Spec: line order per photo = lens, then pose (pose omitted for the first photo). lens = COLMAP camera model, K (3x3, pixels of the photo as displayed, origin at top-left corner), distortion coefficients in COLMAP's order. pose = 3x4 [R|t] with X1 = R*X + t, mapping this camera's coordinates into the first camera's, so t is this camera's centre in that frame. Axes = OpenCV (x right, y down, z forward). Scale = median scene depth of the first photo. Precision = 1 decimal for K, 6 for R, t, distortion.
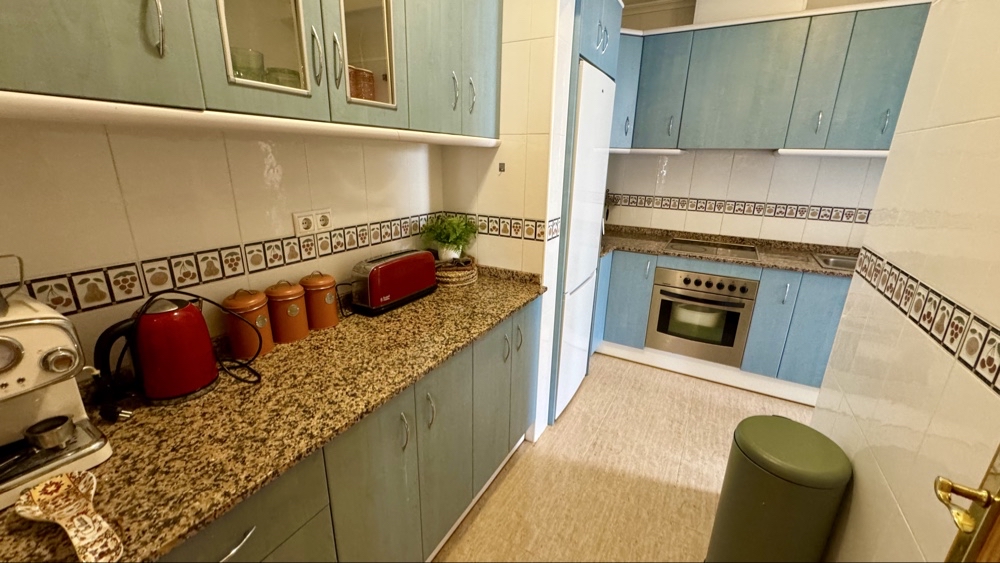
lens RADIAL K [[400.4, 0, 500.0], [0, 400.4, 281.5], [0, 0, 1]] dist [-0.004576, 0.000911]
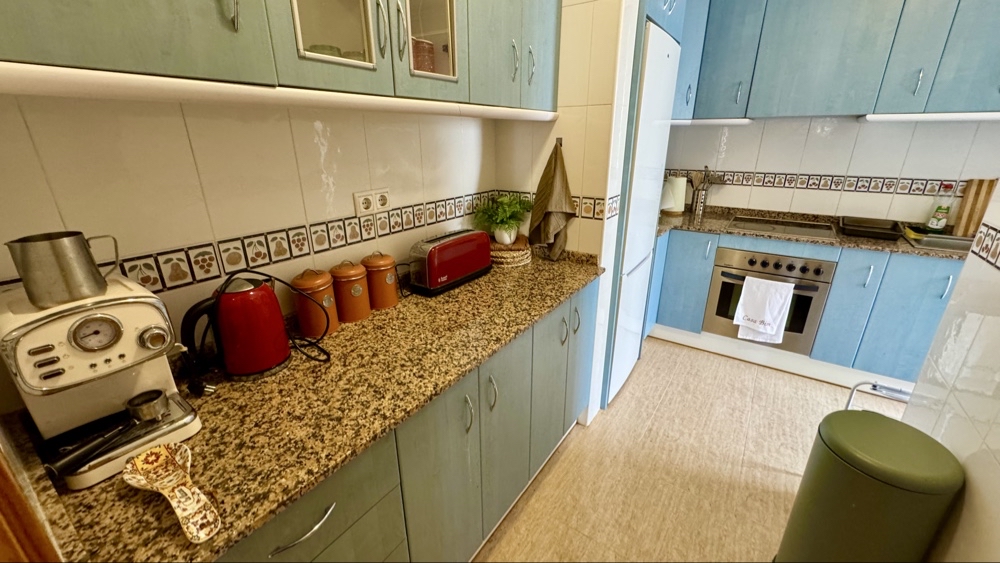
lens RADIAL K [[400.4, 0, 500.0], [0, 400.4, 281.5], [0, 0, 1]] dist [-0.004576, 0.000911]
pose [[0.995443, 0.007534, -0.095058, -0.066129], [-0.002836, 0.998772, 0.049461, -0.000884], [0.095314, -0.048966, 0.994242, 0.036444]]
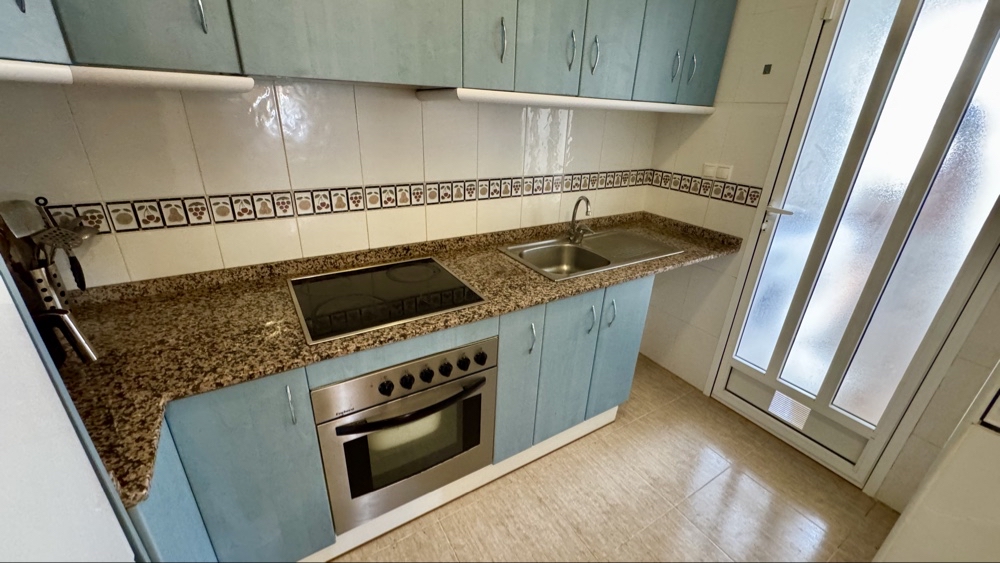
lens RADIAL K [[396.9, 0, 500.0], [0, 396.9, 281.5], [0, 0, 1]] dist [-0.002587, 0.000606]
pose [[0.483798, -0.347944, 0.803041, 0.484084], [0.232206, 0.935719, 0.265537, -0.470984], [-0.843813, 0.058005, 0.533494, 1.484213]]
